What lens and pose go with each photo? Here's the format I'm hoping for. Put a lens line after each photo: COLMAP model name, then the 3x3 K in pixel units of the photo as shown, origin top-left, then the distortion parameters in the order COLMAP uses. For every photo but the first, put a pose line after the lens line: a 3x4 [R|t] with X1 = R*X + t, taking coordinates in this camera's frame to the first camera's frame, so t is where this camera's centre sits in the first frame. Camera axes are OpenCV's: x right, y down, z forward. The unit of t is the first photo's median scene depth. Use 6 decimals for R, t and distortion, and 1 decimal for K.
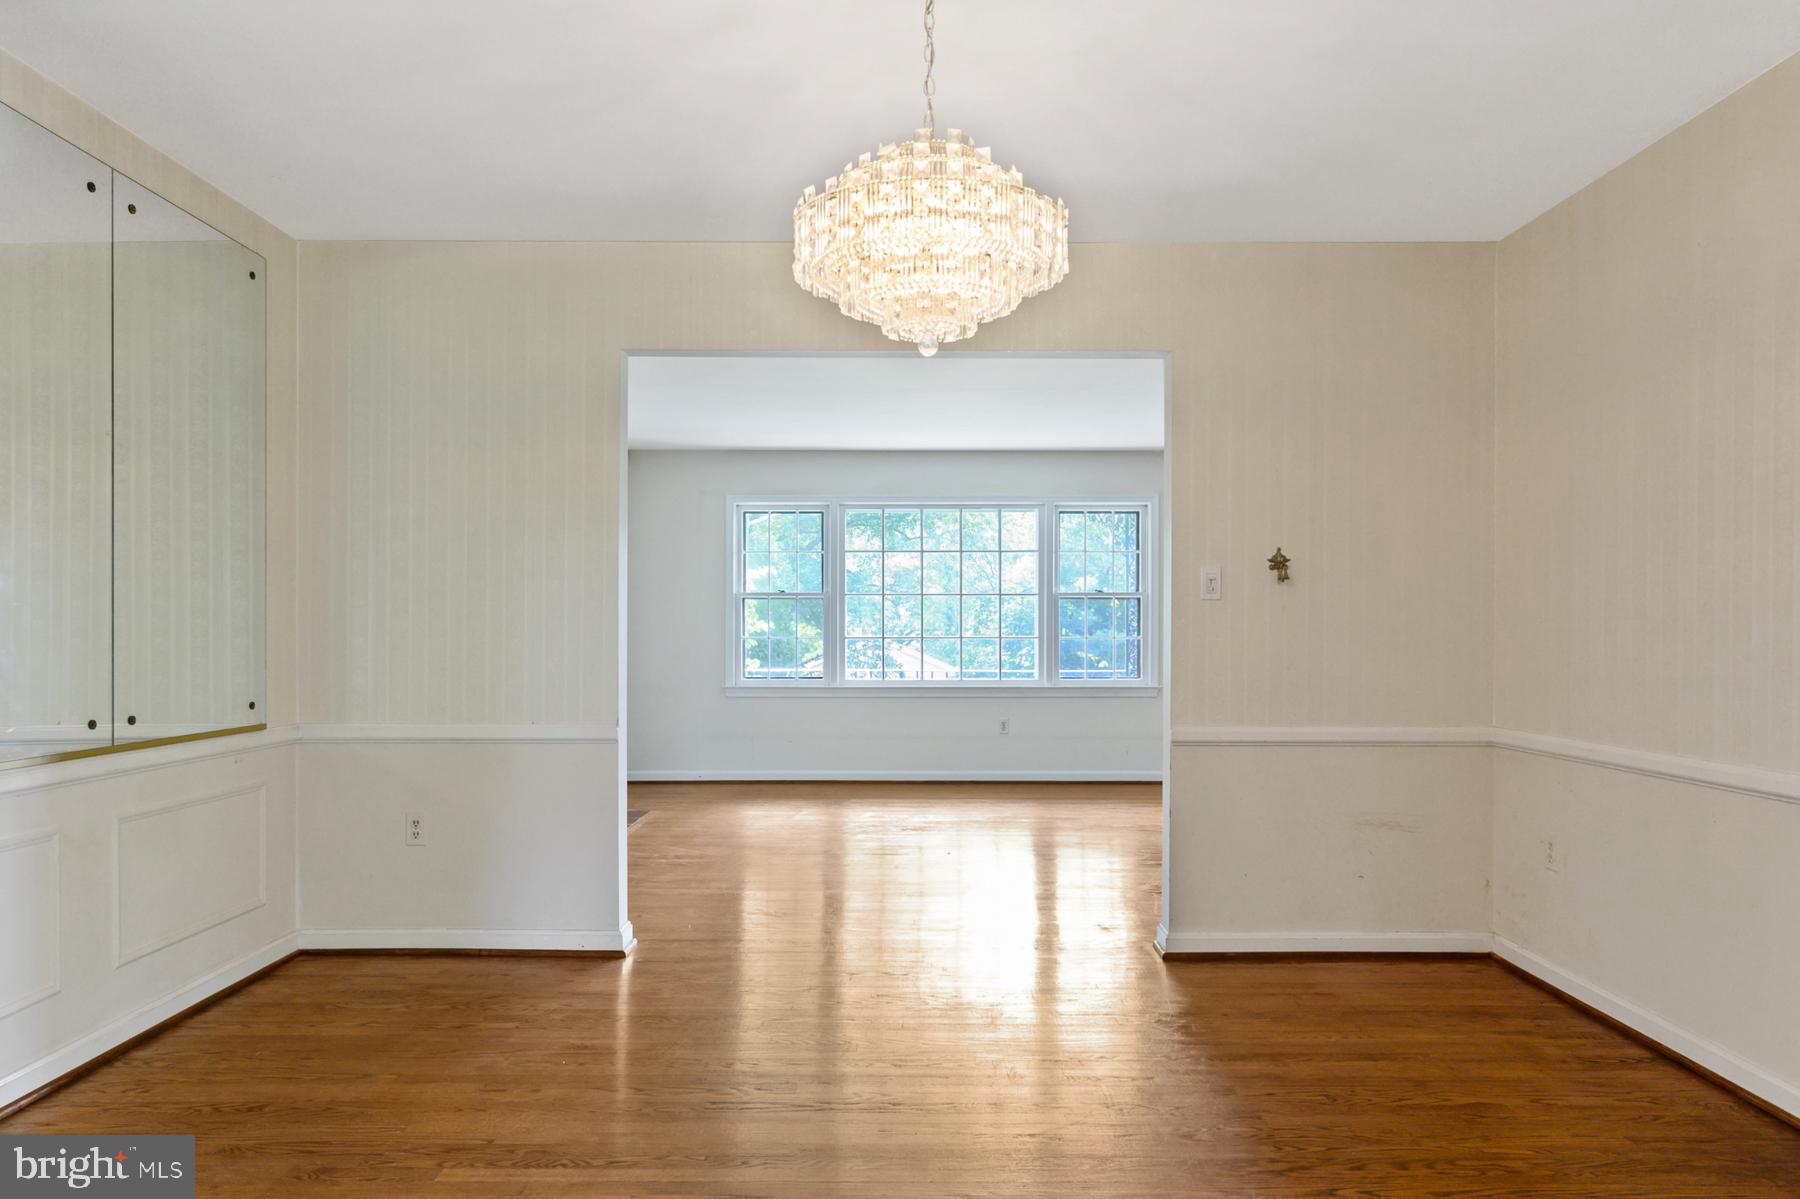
lens RADIAL K [[1145.0, 0, 909.5], [0, 1145.0, 608.8], [0, 0, 1]] dist [0.029795, -0.000456]
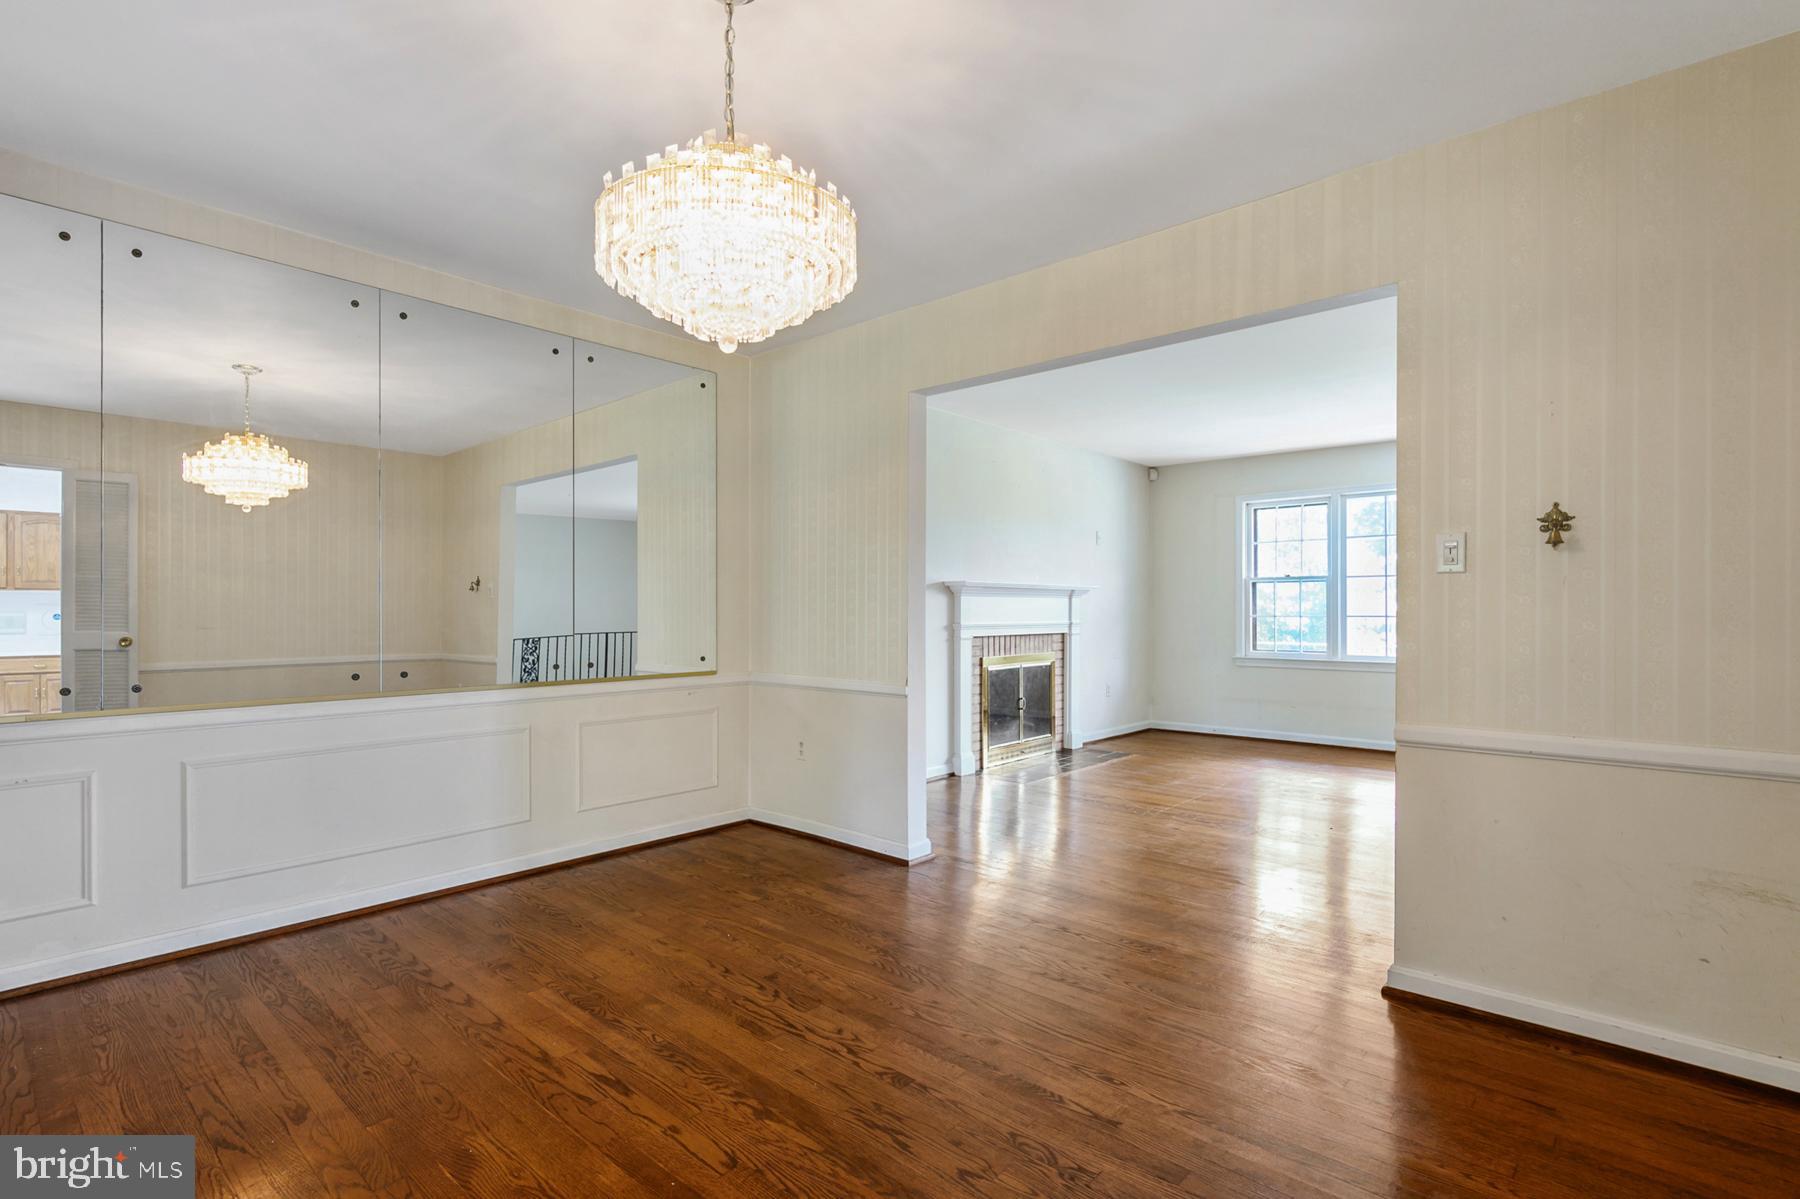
lens RADIAL K [[836.6, 0, 898.8], [0, 836.6, 597.5], [0, 0, 1]] dist [0.014357, 0.000343]
pose [[0.763021, -0.011228, -0.646276, 0.353367], [0.013897, 0.999903, -0.000964, 0.004927], [0.646224, -0.008246, 0.763103, 0.287910]]
